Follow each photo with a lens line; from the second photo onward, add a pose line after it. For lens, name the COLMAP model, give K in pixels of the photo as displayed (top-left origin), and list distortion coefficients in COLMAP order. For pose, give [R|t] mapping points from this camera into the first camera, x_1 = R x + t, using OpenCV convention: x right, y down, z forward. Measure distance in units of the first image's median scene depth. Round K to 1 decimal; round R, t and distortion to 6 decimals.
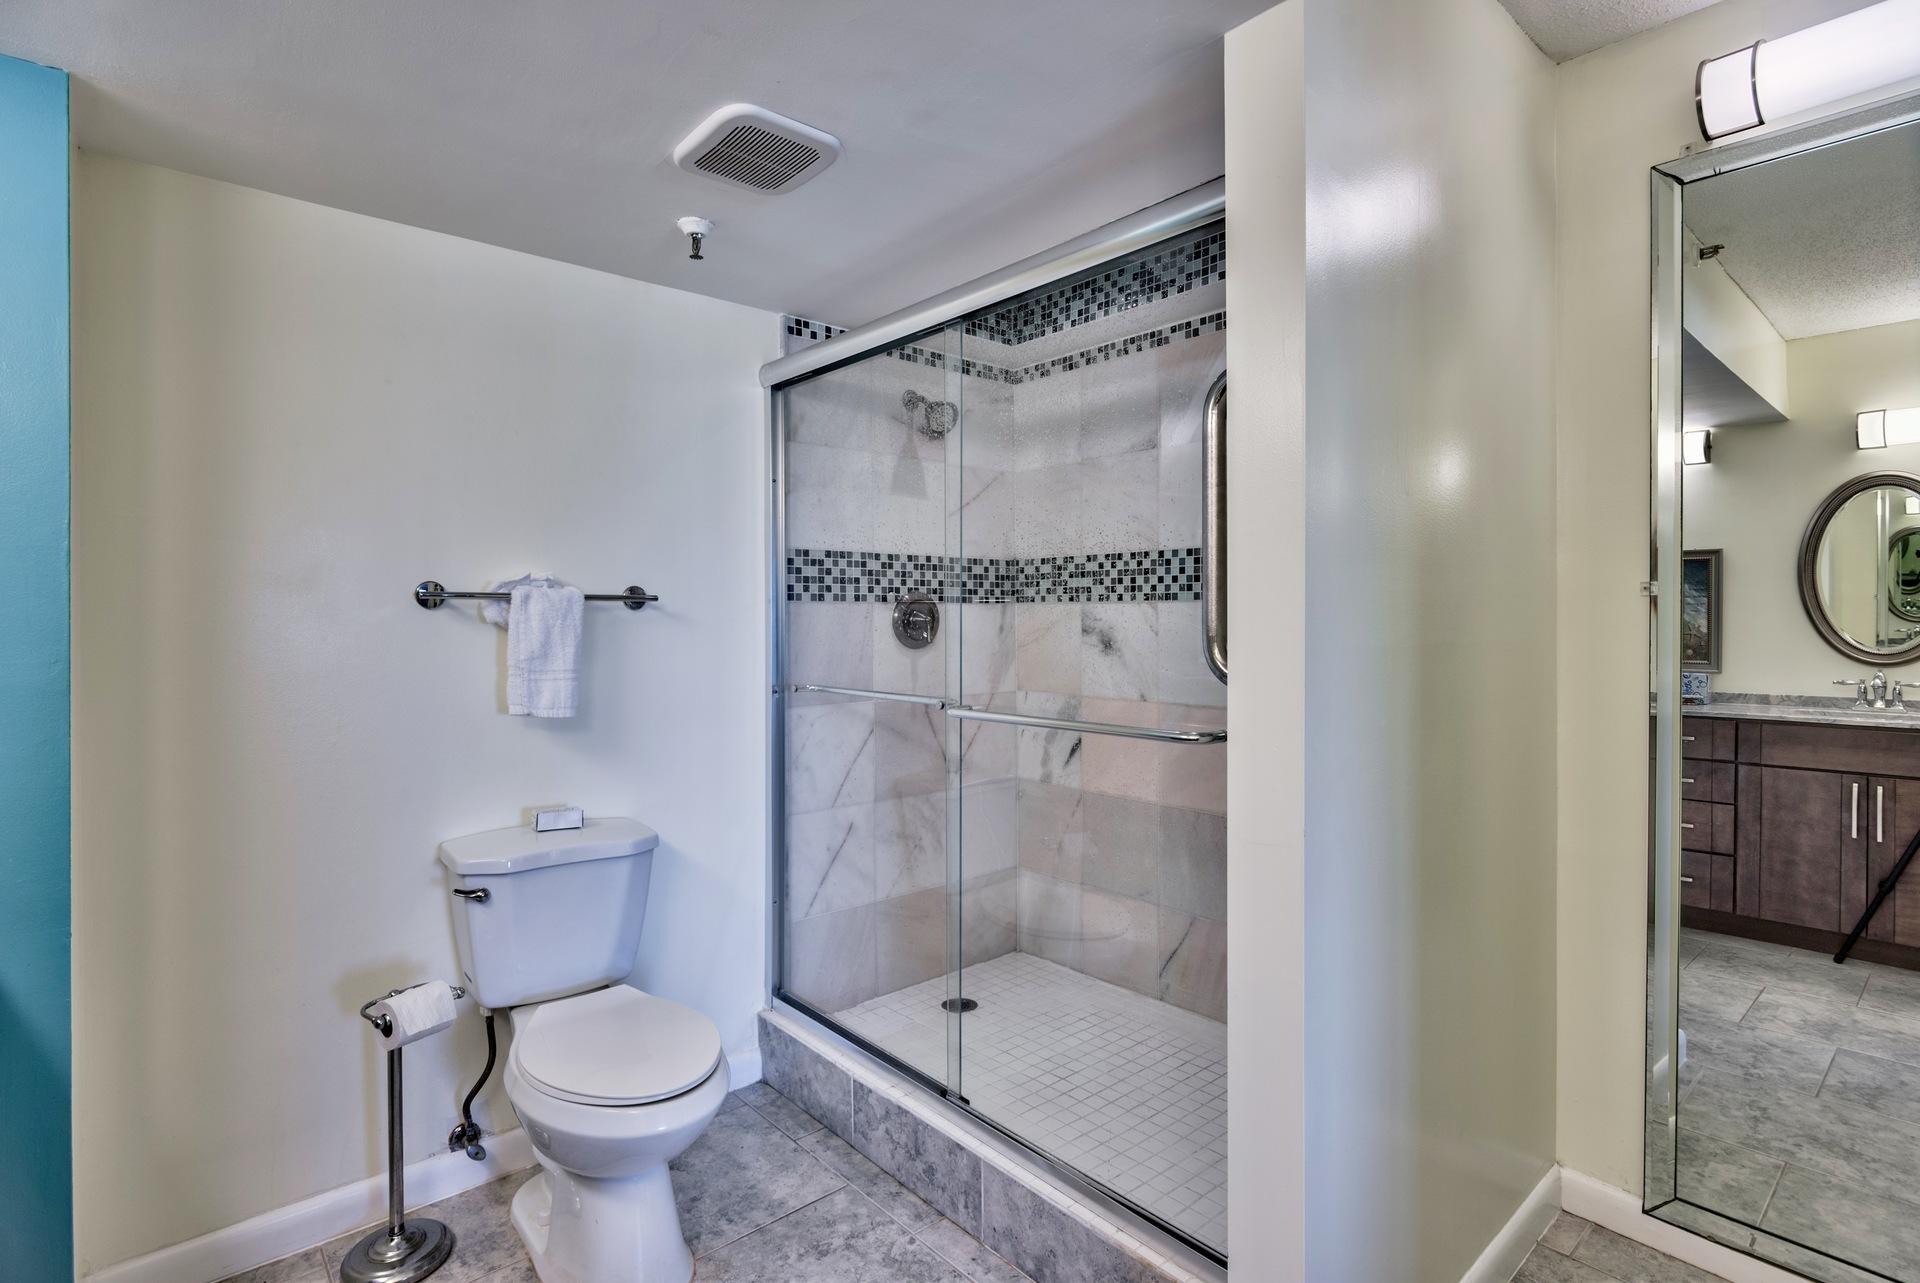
lens RADIAL K [[922.4, 0, 936.6], [0, 922.4, 617.1], [0, 0, 1]] dist [-0.011750, 0.000466]
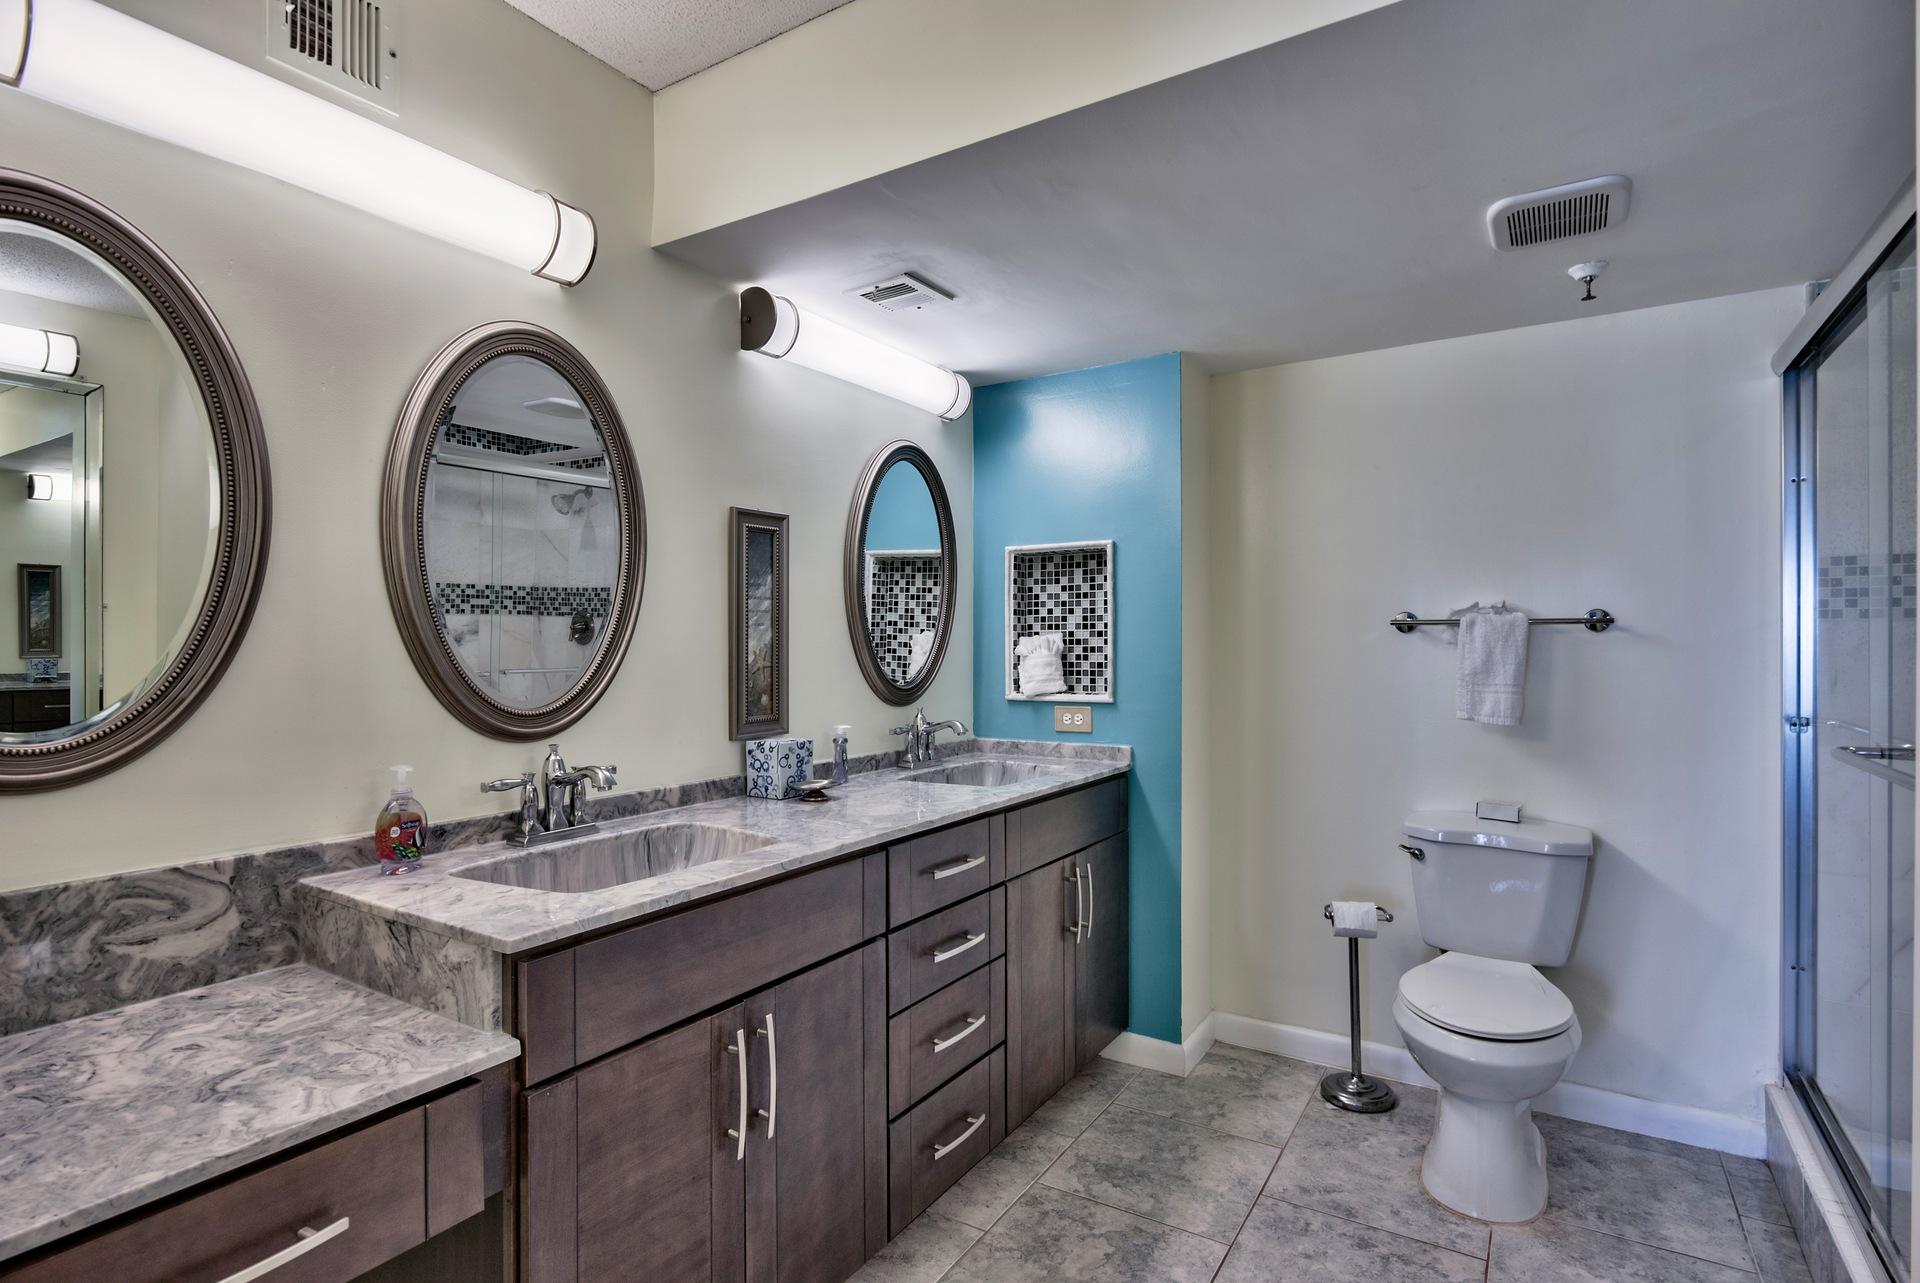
lens RADIAL K [[922.4, 0, 950.8], [0, 922.4, 640.9], [0, 0, 1]] dist [-0.011750, 0.000466]
pose [[0.284615, 0.000712, -0.958642, 0.518903], [0.002821, 0.999995, 0.001580, -0.001415], [0.958638, -0.003154, 0.284611, -0.001994]]
